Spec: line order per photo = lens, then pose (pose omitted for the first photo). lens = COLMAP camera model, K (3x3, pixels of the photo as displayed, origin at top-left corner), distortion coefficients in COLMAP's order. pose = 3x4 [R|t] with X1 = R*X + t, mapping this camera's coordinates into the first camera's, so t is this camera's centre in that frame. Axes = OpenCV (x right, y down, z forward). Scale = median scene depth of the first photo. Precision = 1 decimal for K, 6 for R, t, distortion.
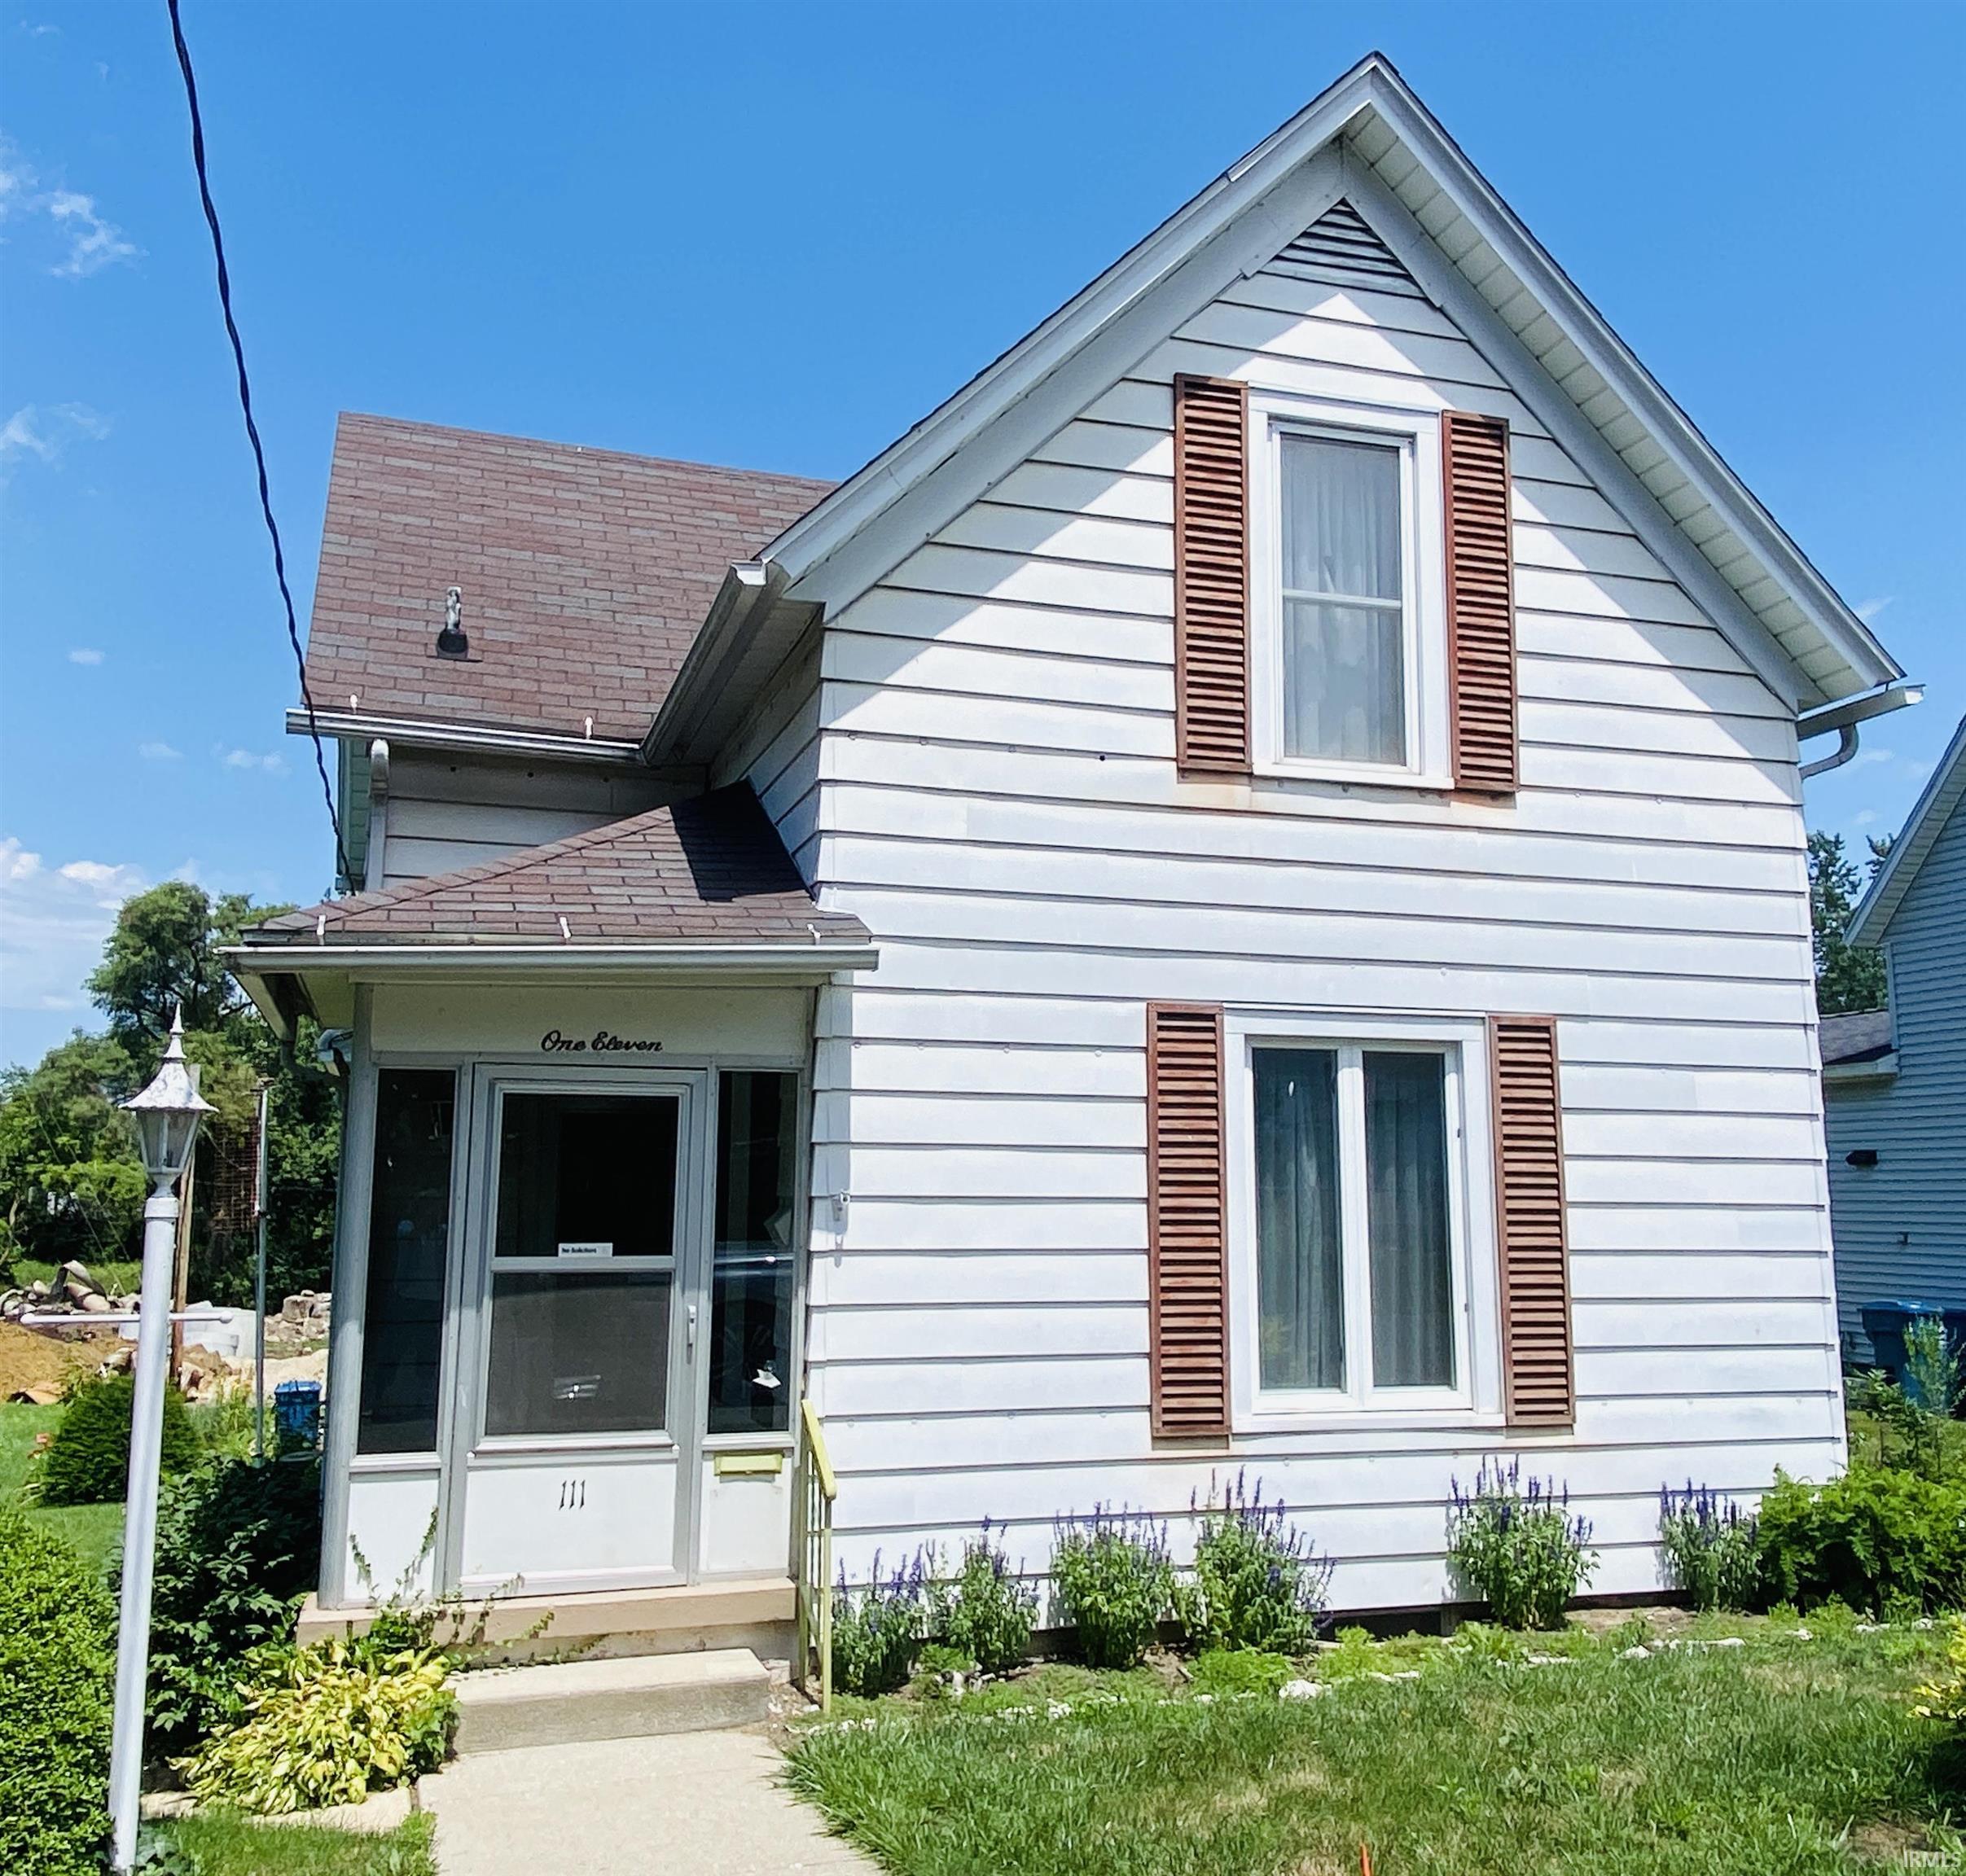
lens RADIAL K [[1867.2, 0, 1002.9], [0, 1867.2, 943.2], [0, 0, 1]] dist [0.099275, -0.168312]
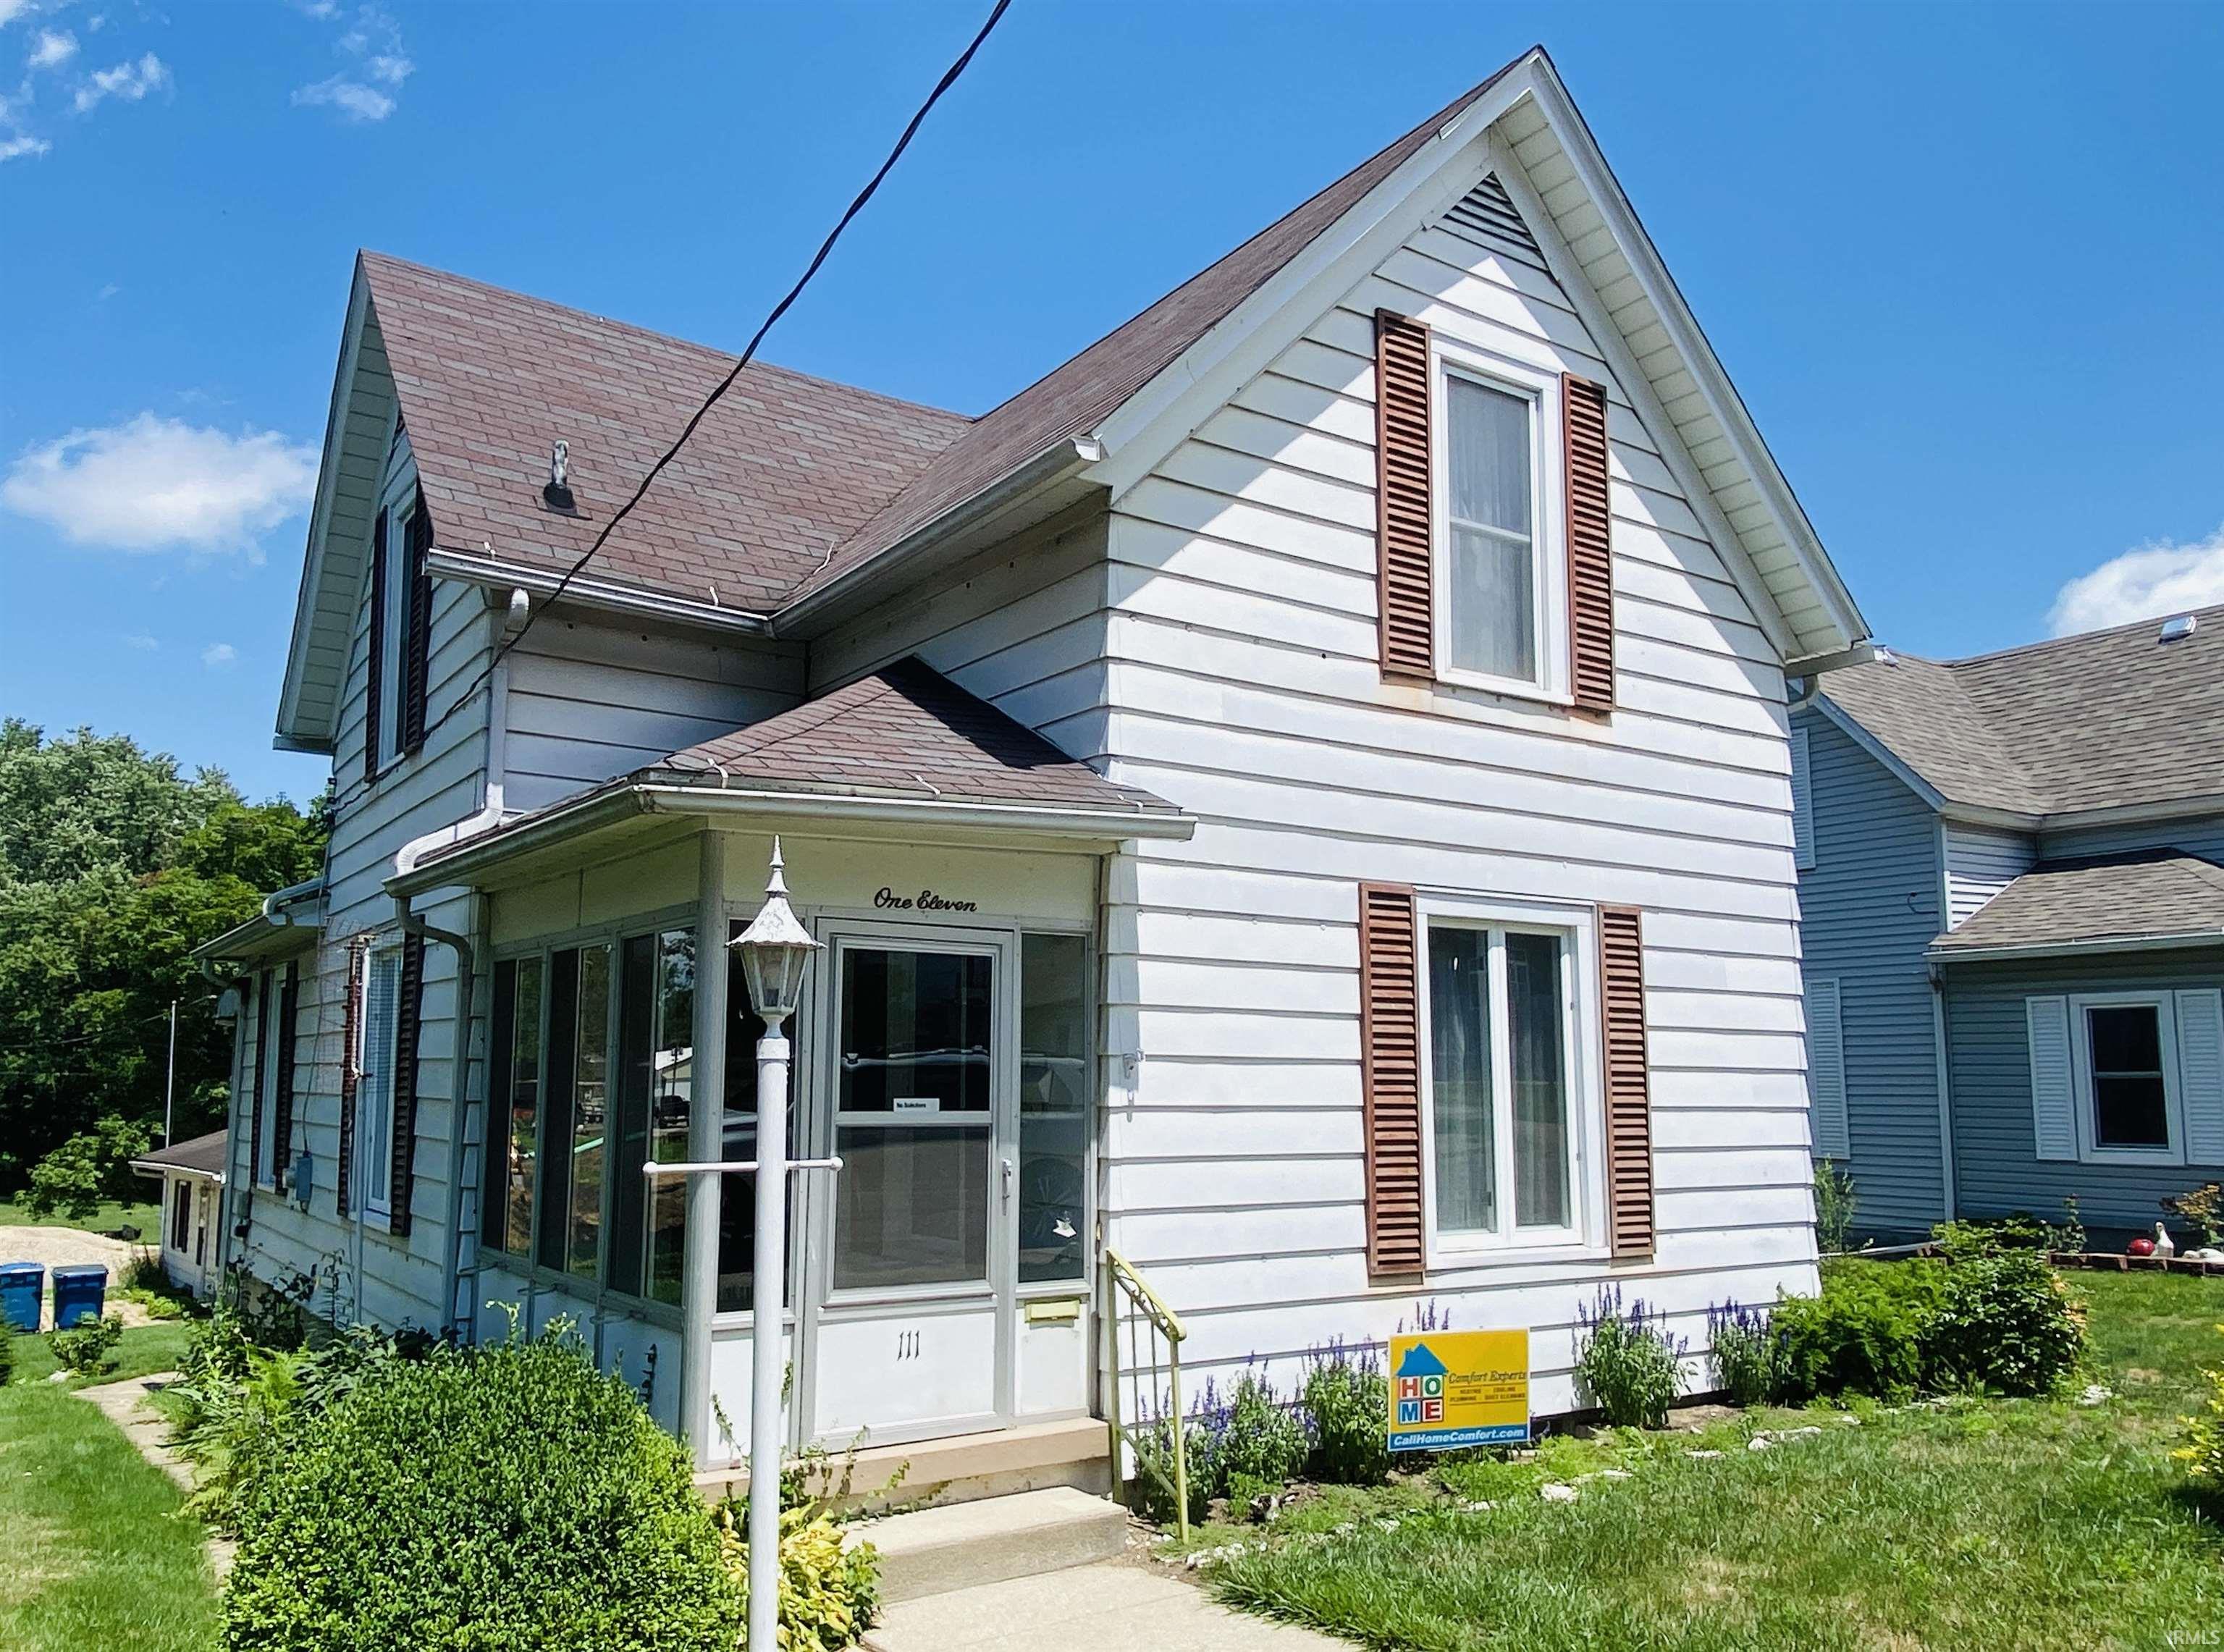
lens RADIAL K [[1658.9, 0, 1080.0], [0, 1658.9, 895.6], [0, 0, 1]] dist [0.087206, -0.141305]
pose [[0.961784, 0.031575, 0.271984, -0.335597], [-0.038122, 0.999096, 0.018822, 0.026578], [-0.271144, -0.028471, 0.962118, 0.103821]]
